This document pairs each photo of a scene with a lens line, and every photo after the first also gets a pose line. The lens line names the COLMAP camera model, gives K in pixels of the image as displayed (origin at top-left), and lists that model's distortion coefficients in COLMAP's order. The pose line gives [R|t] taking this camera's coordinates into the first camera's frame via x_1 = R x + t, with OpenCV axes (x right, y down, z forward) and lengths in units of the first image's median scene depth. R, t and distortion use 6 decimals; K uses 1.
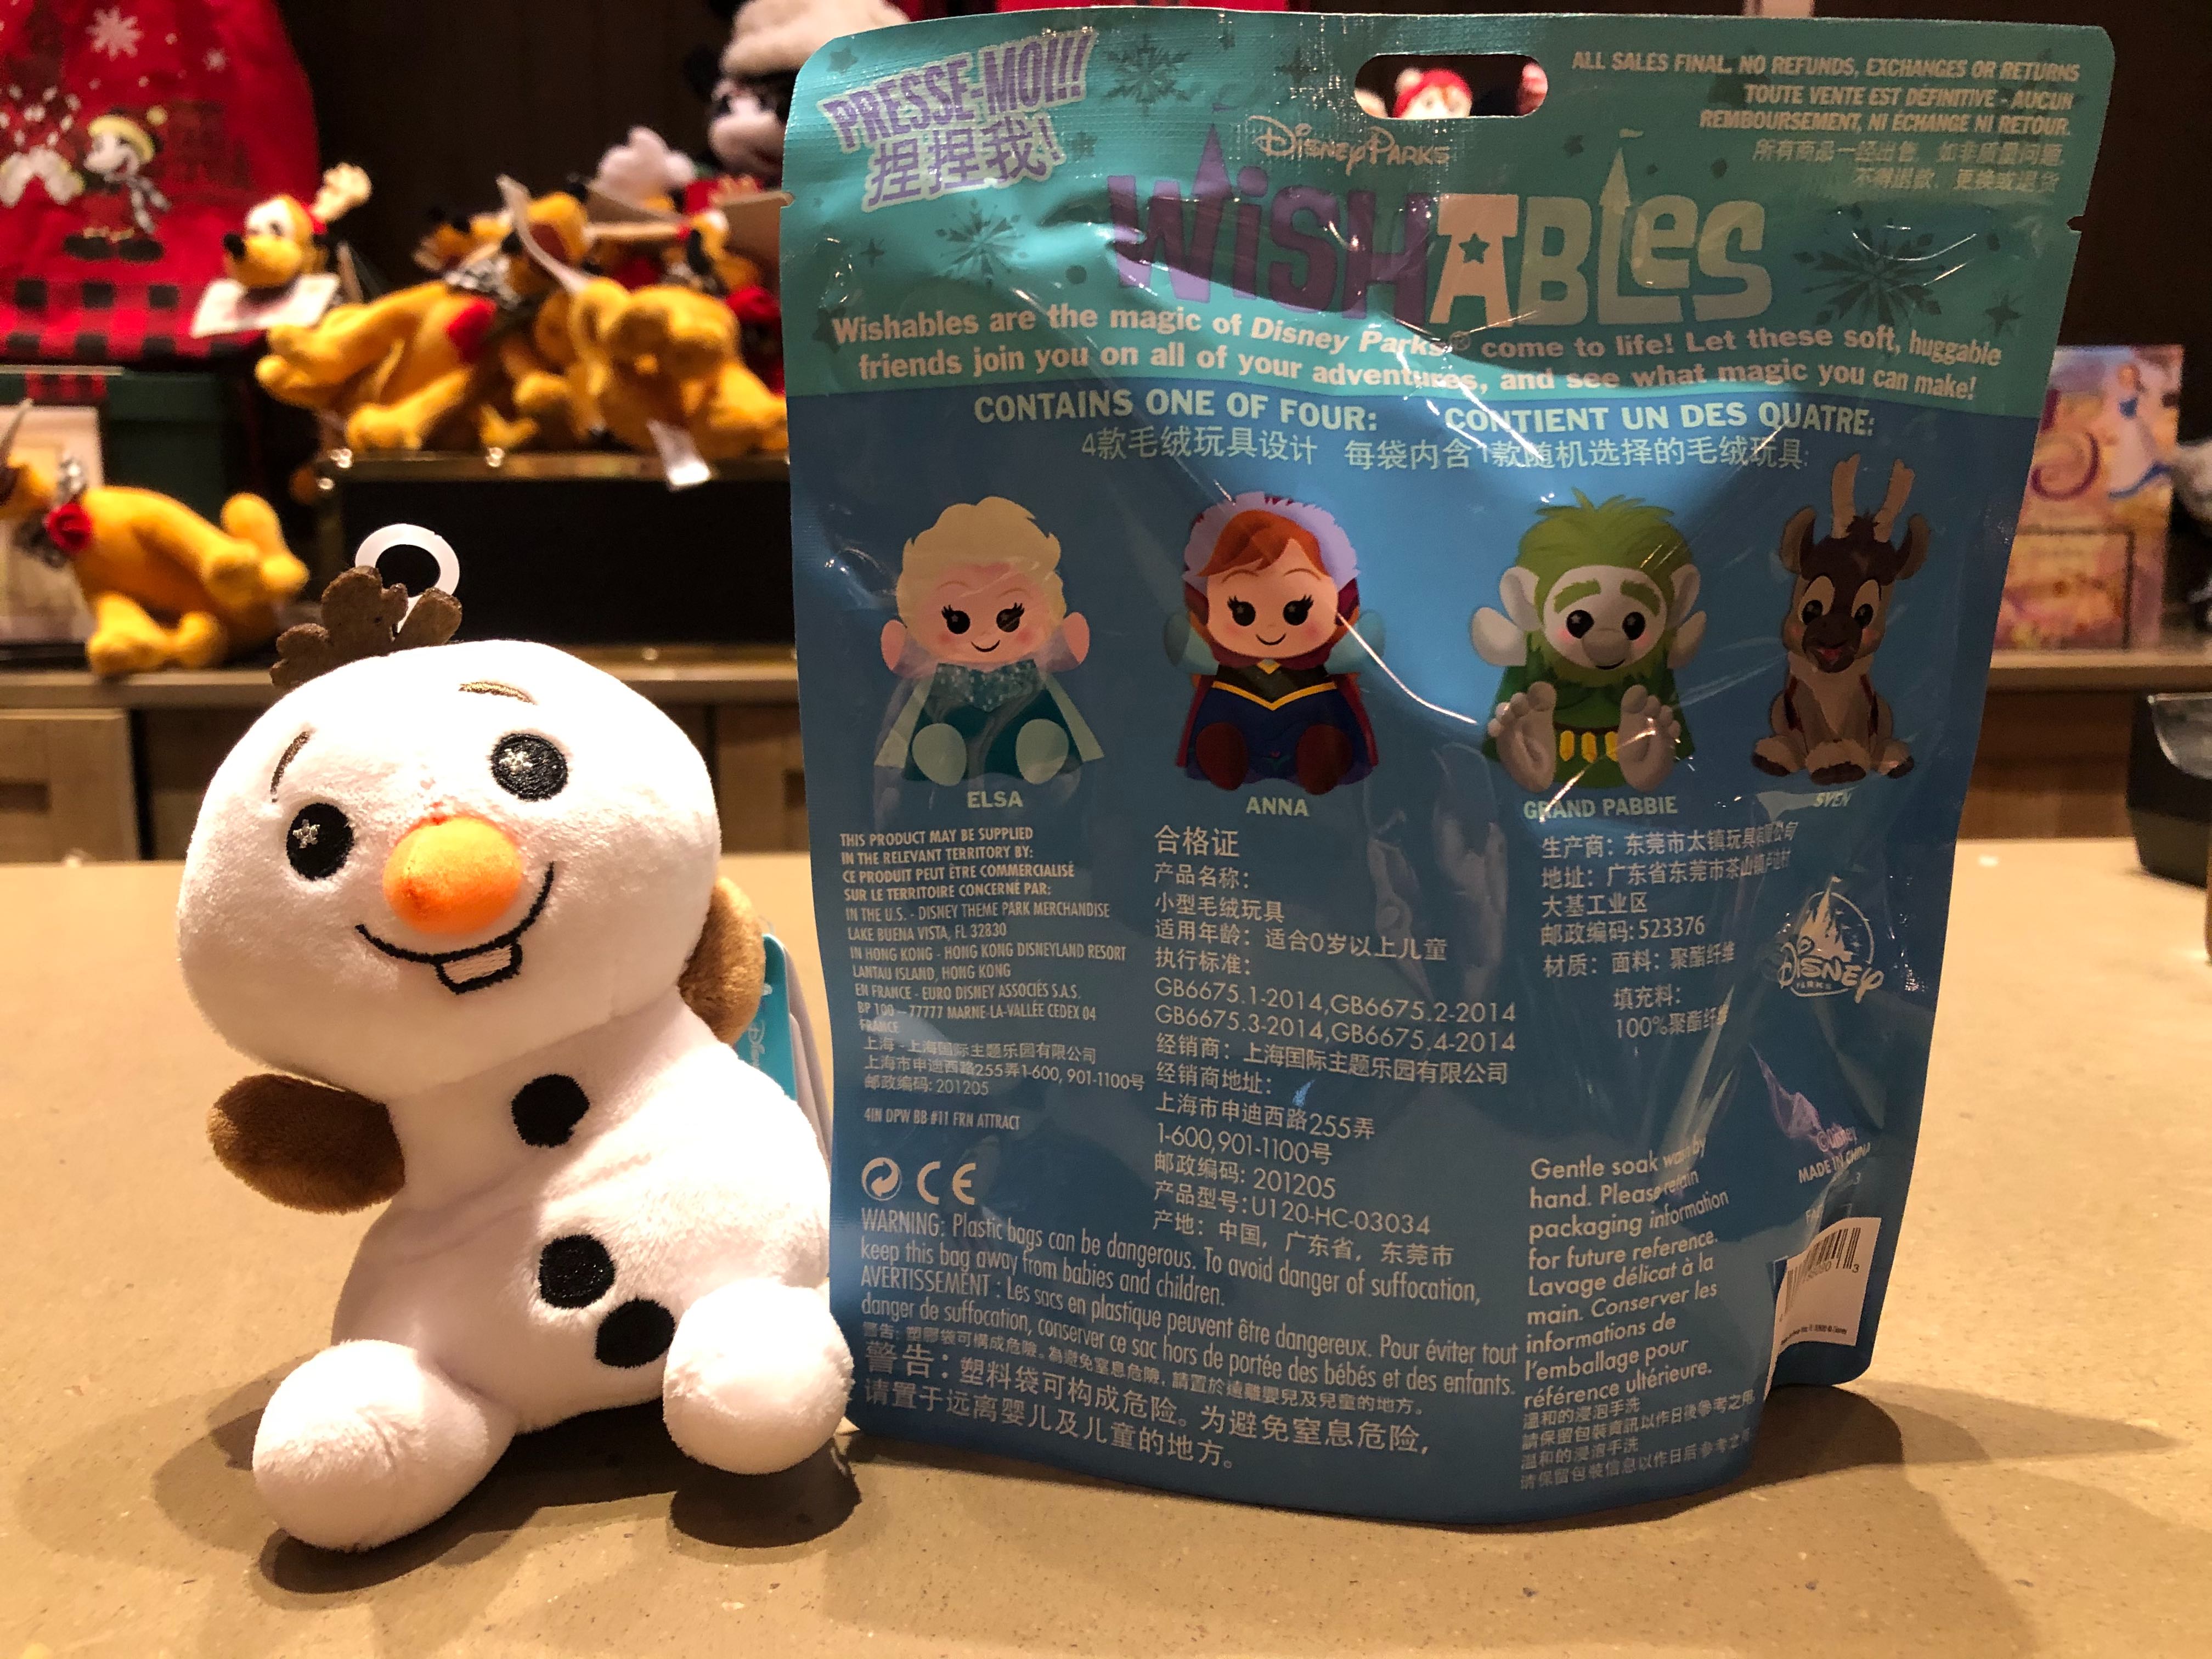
lens RADIAL K [[1818.2, 0, 1106.0], [0, 1818.2, 829.5], [0, 0, 1]] dist [-0.001773, 0.004234]
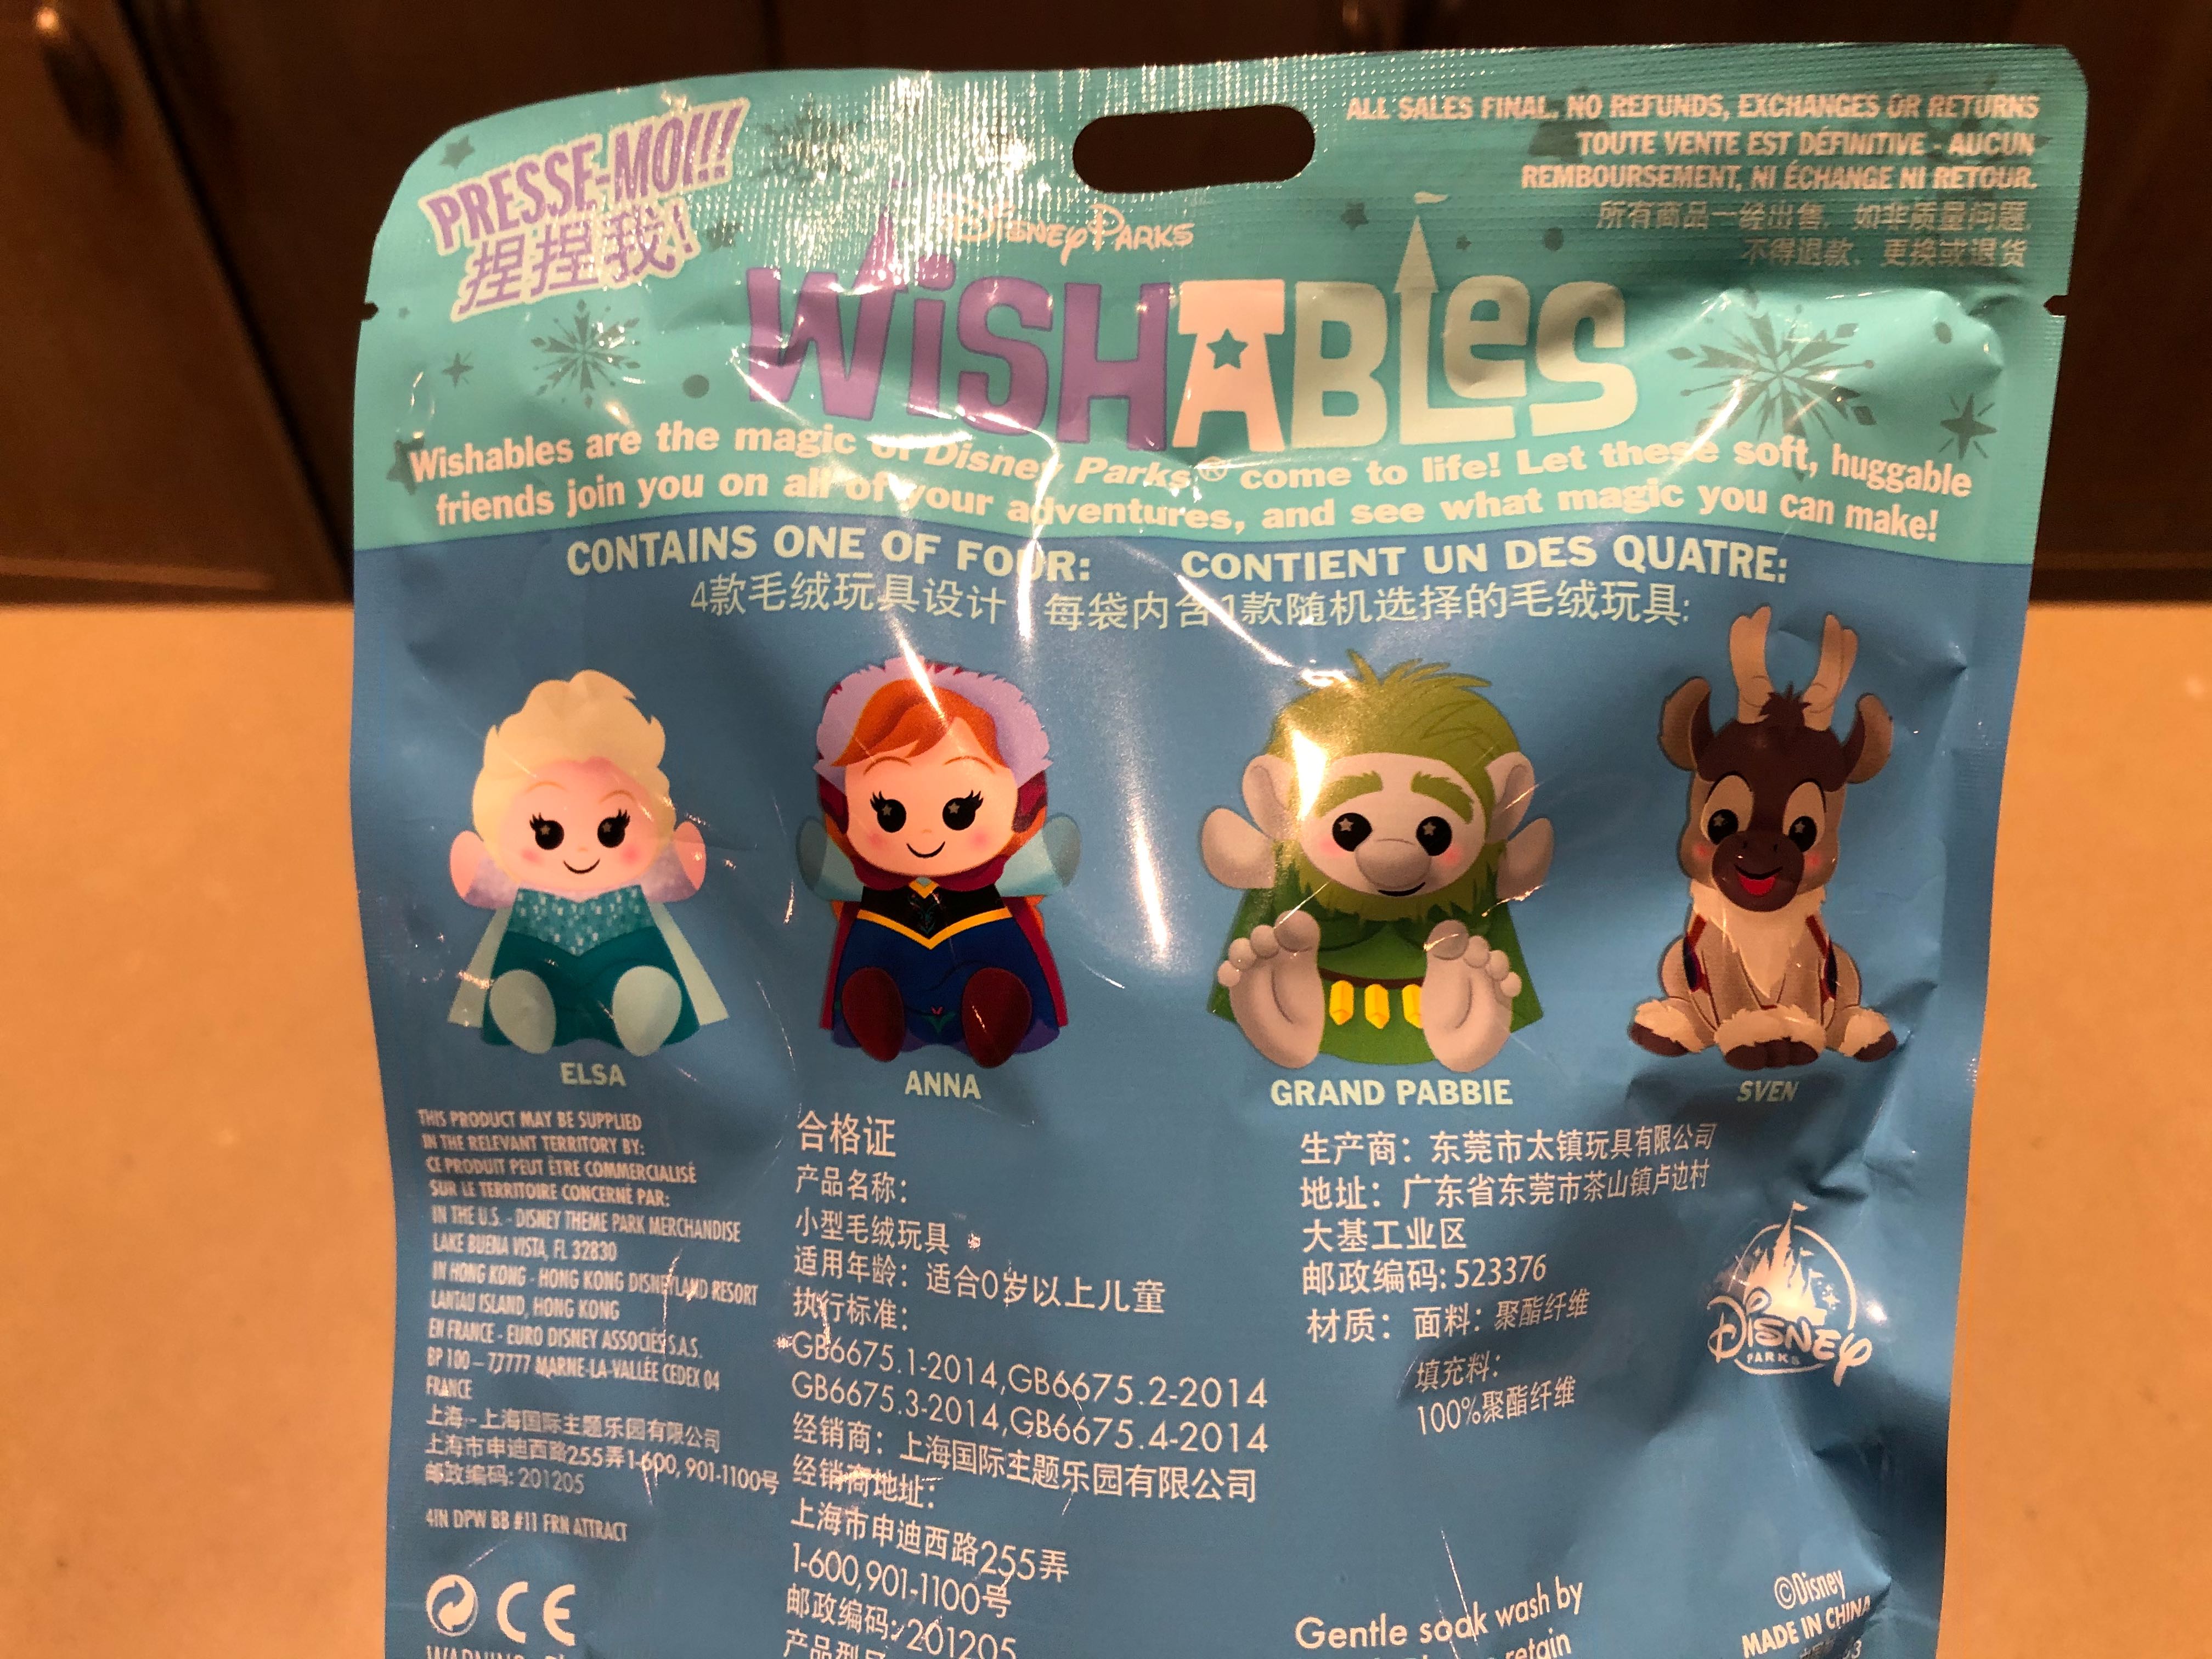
lens RADIAL K [[1795.9, 0, 1107.8], [0, 1795.9, 809.8], [0, 0, 1]] dist [0.073119, -0.189212]
pose [[0.995913, -0.000863, -0.090317, 0.222560], [-0.014827, 0.984826, -0.172910, 0.001908], [0.089096, 0.173542, 0.980788, 0.289501]]
